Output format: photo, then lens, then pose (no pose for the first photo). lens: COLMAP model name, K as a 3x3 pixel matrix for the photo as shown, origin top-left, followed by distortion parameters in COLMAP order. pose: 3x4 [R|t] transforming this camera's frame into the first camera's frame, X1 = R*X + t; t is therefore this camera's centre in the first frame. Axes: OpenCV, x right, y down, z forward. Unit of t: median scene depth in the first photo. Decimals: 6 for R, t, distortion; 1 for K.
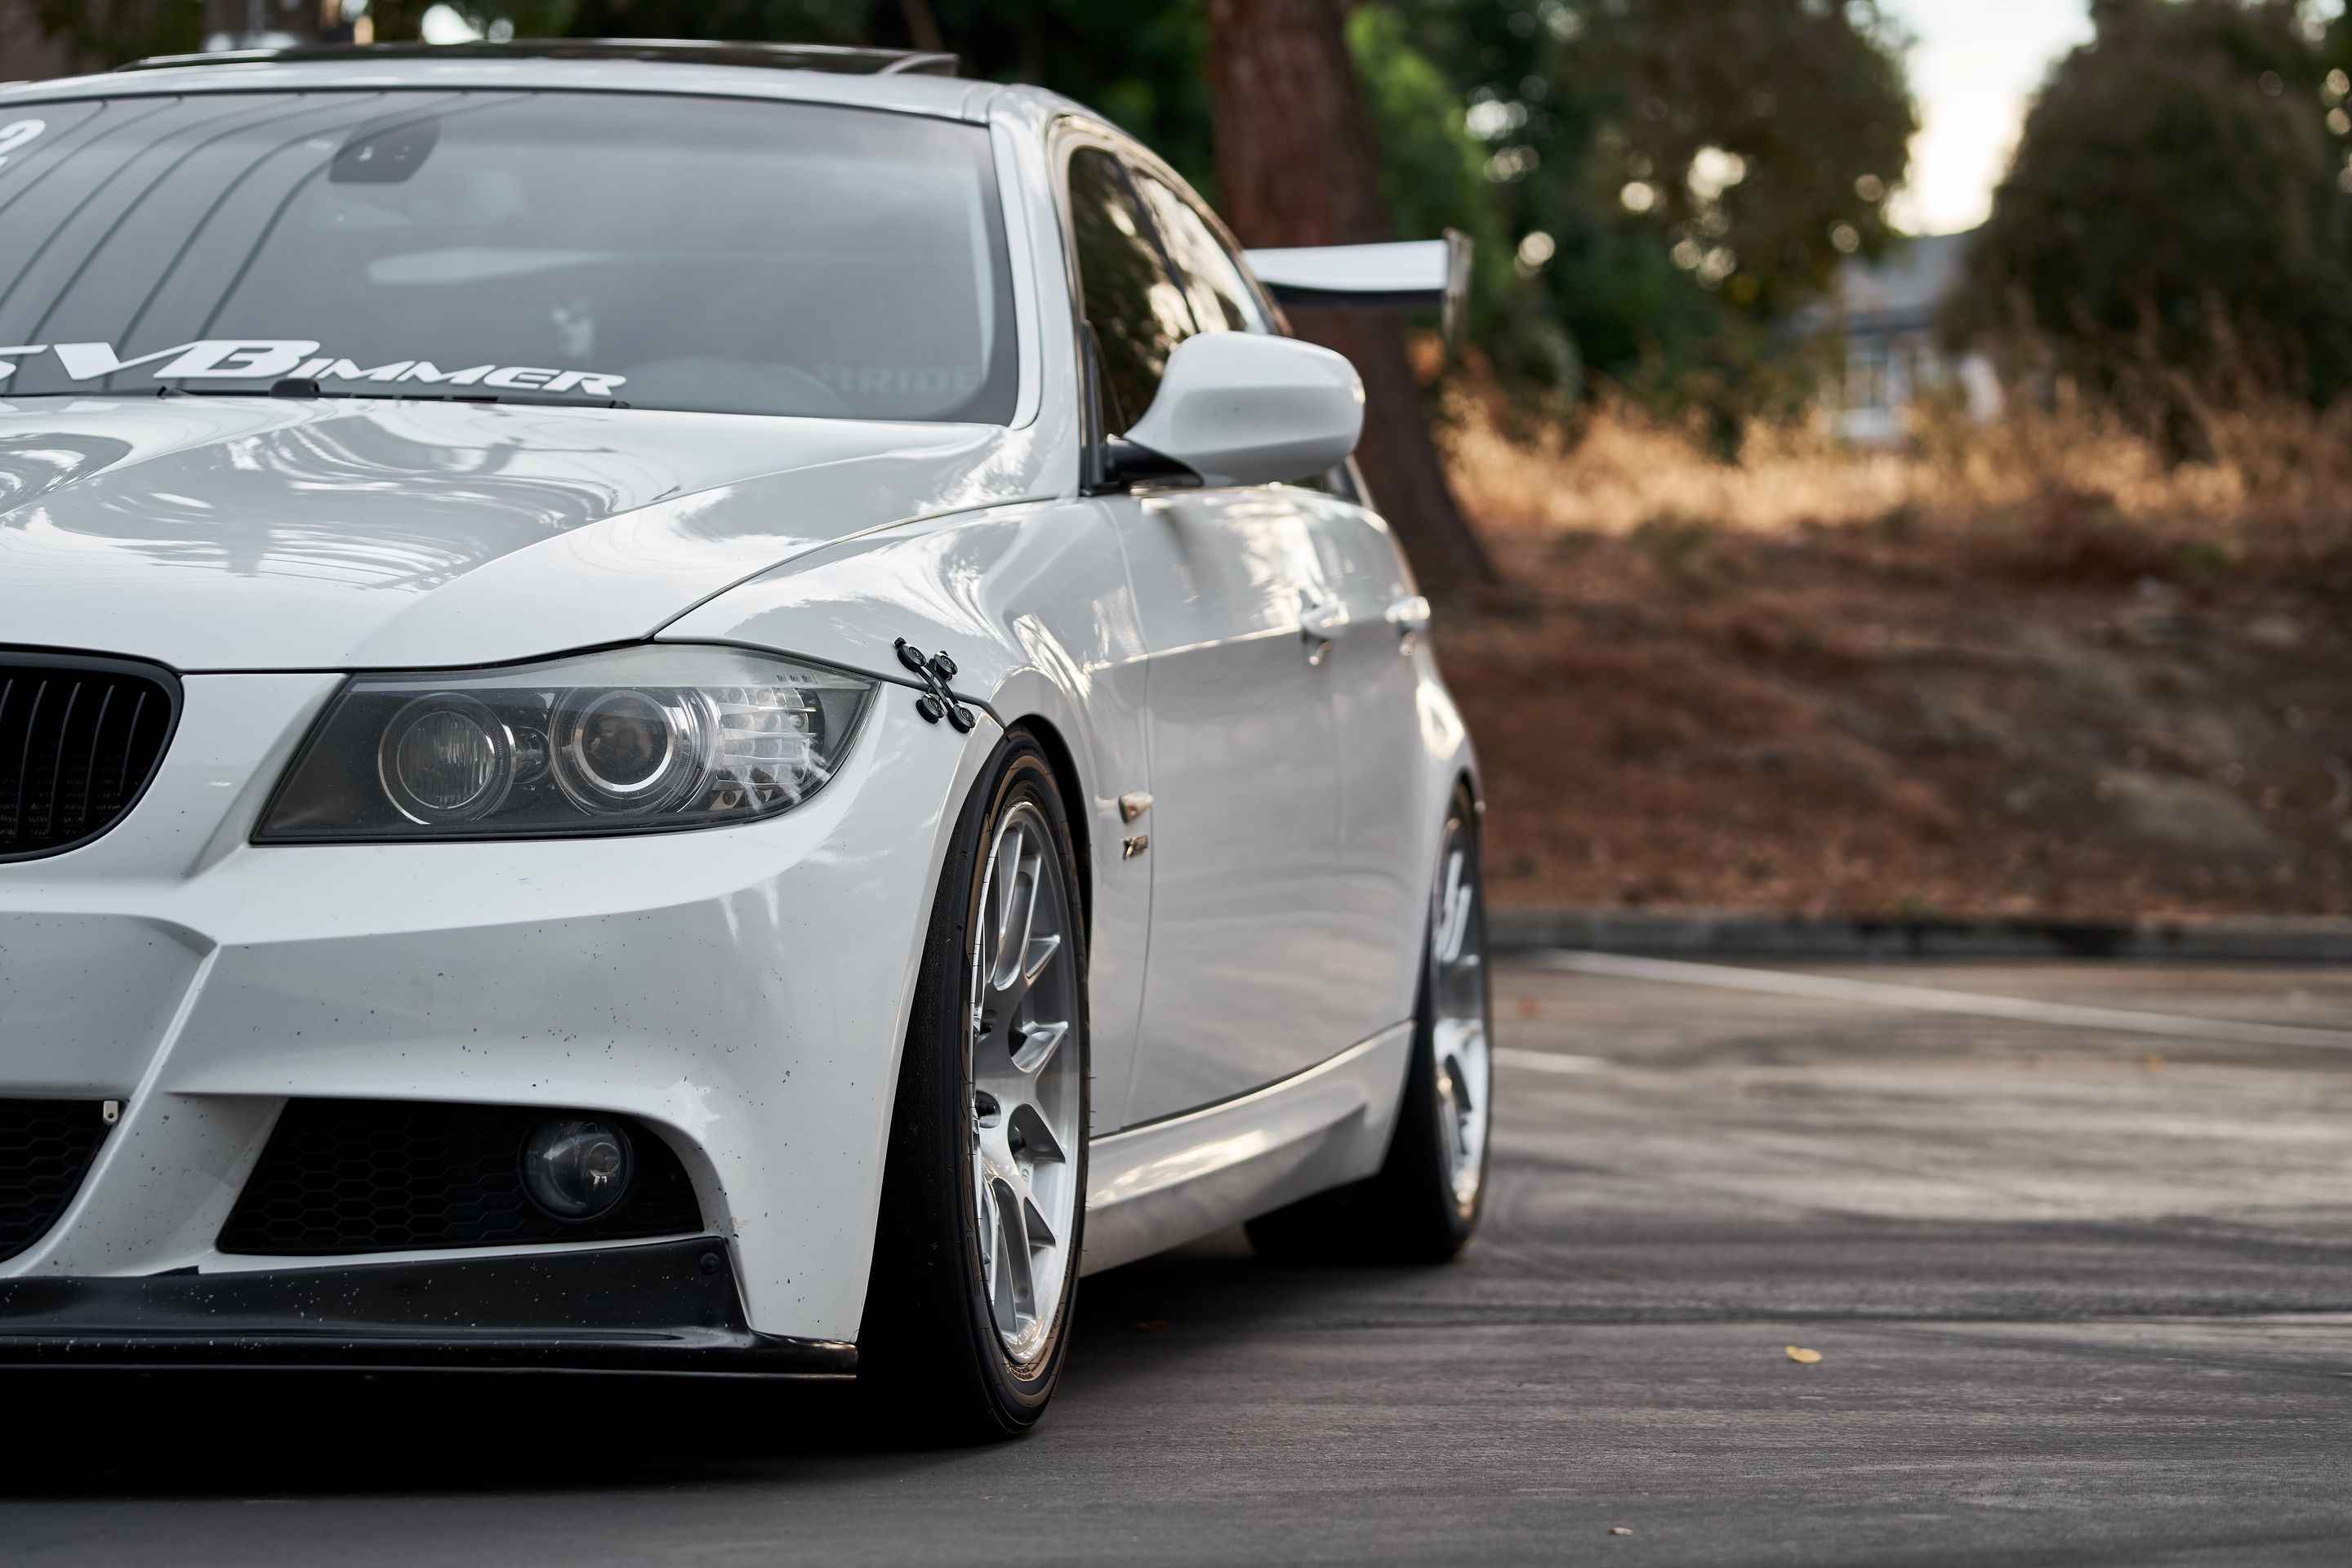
lens RADIAL K [[6942.2, 0, 1212.8], [0, 6942.2, 792.3], [0, 0, 1]] dist [0.290929, -0.375335]
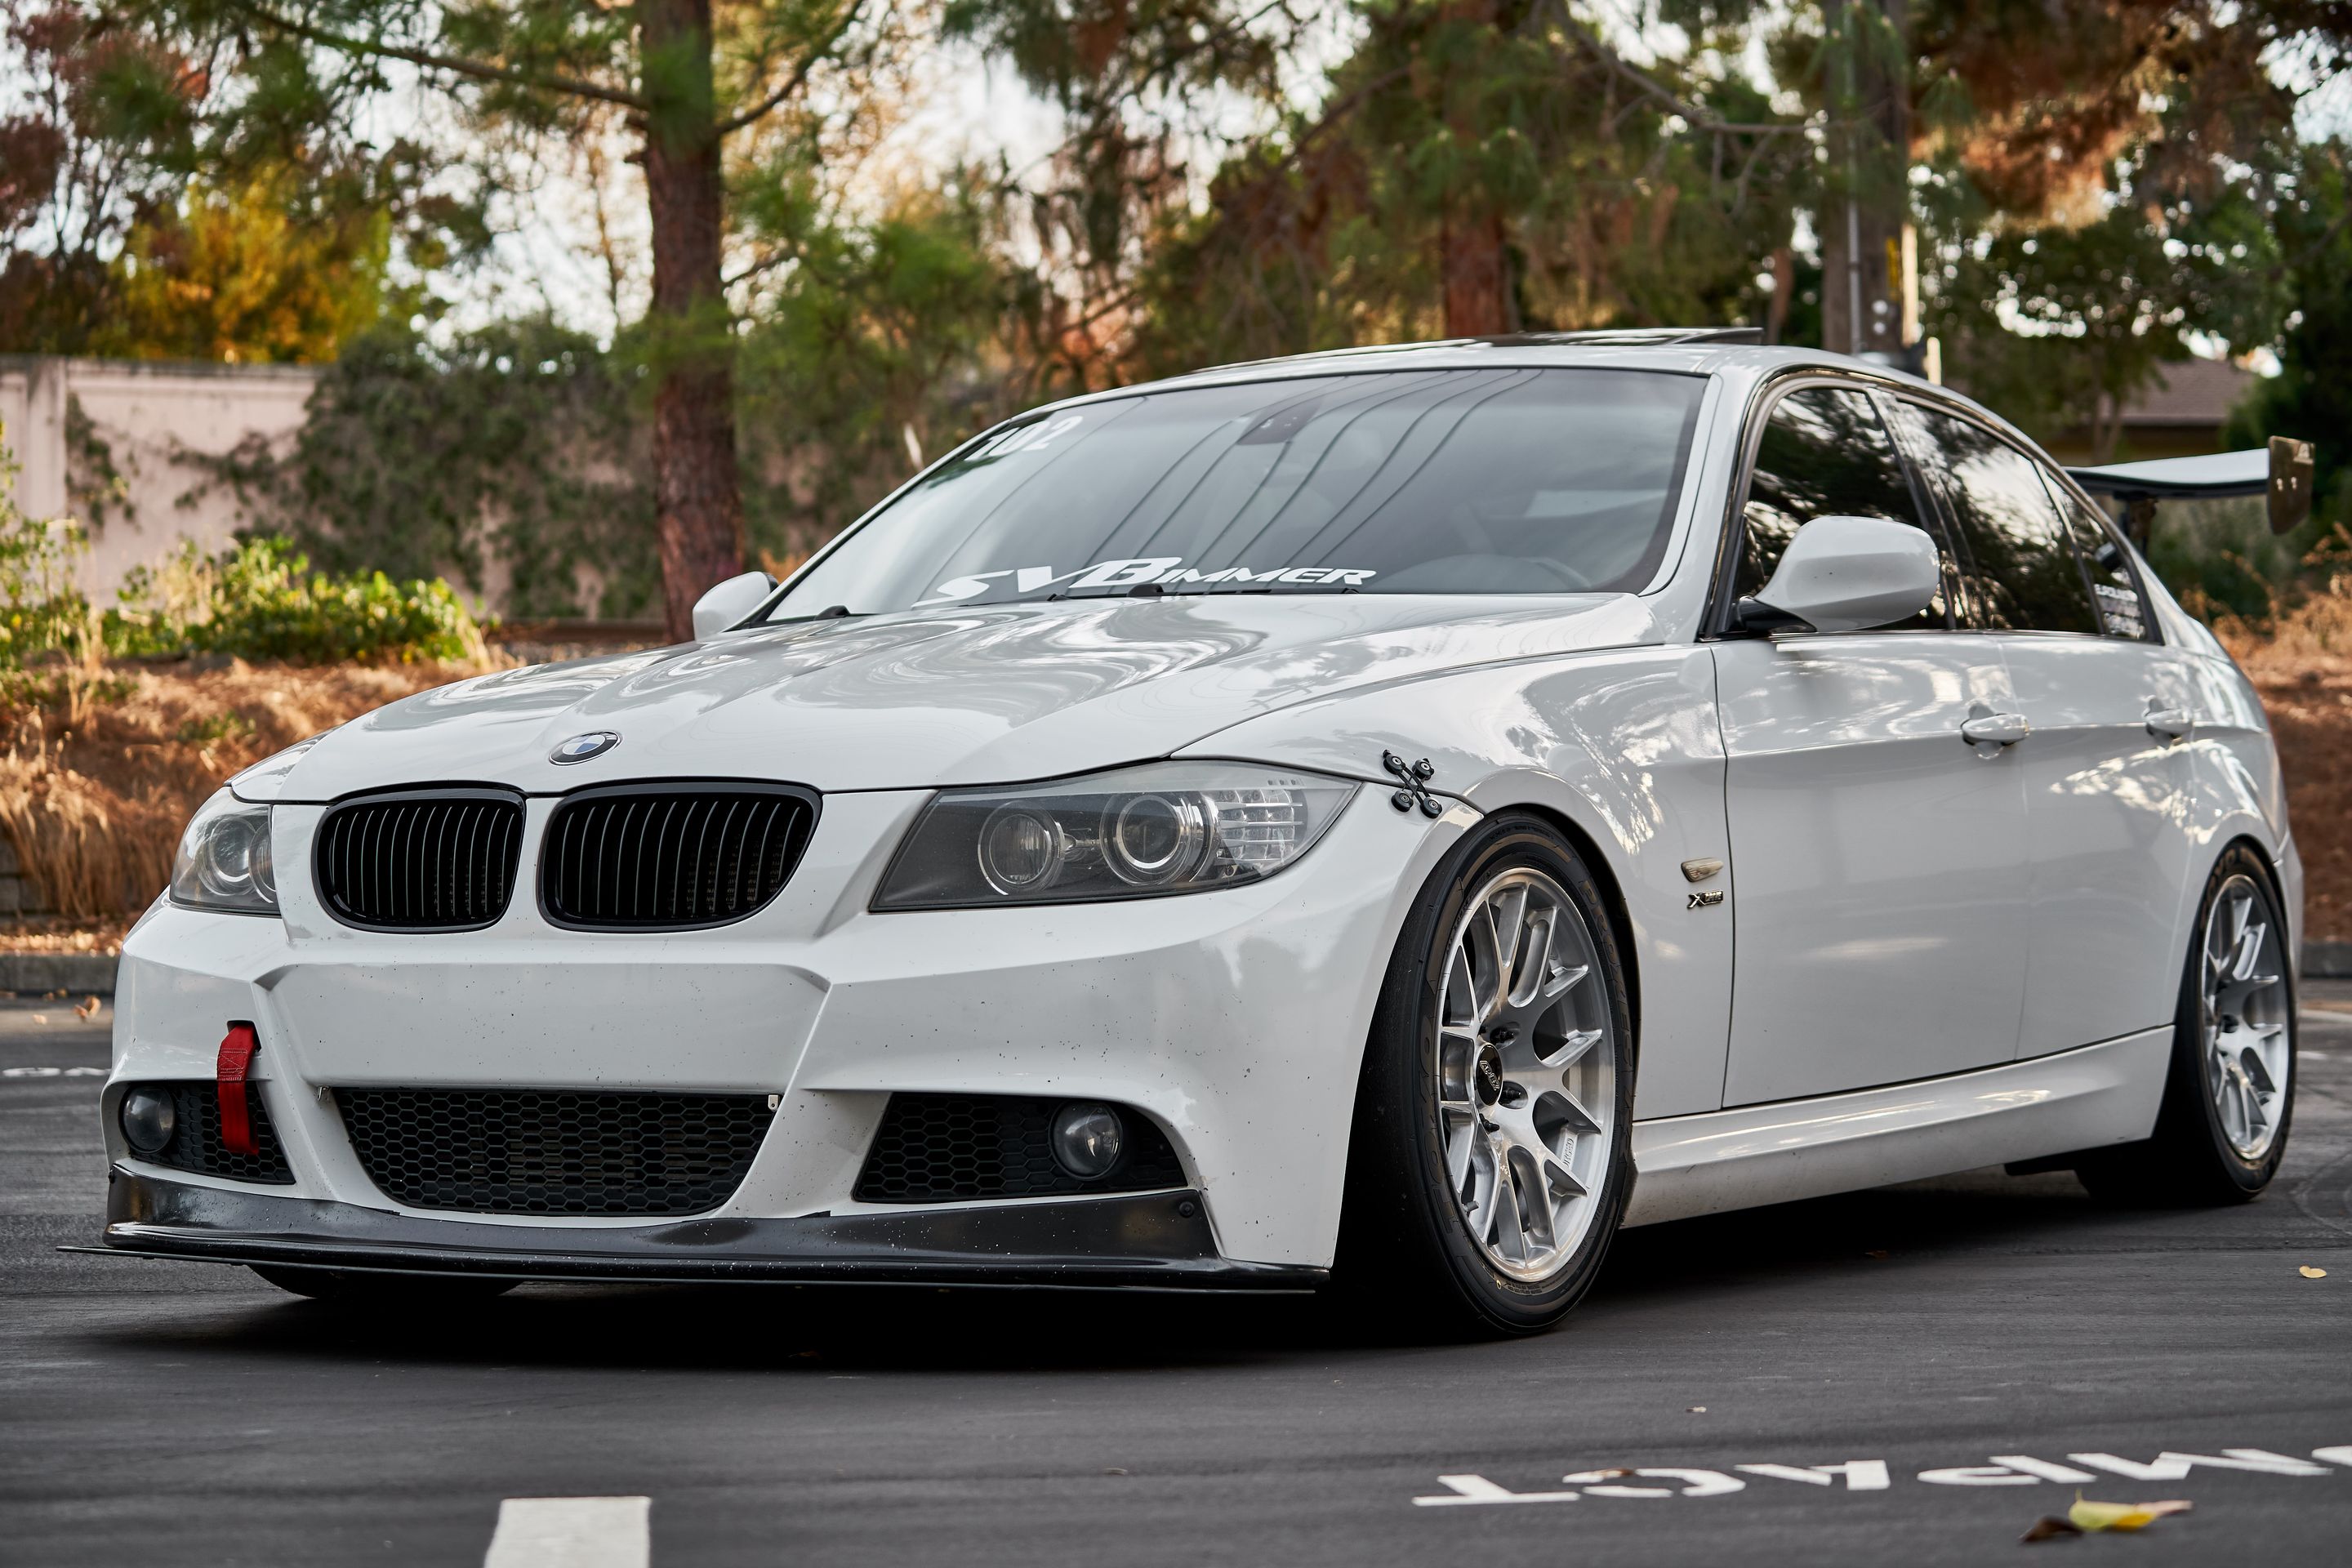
lens RADIAL K [[4796.9, 0, 1204.4], [0, 4796.9, 782.6], [0, 0, 1]] dist [-0.106289, -0.197525]
pose [[0.941669, -0.033401, -0.334880, 0.210016], [0.026193, 0.999318, -0.026019, 0.006812], [0.335521, 0.015730, 0.941902, 0.090467]]
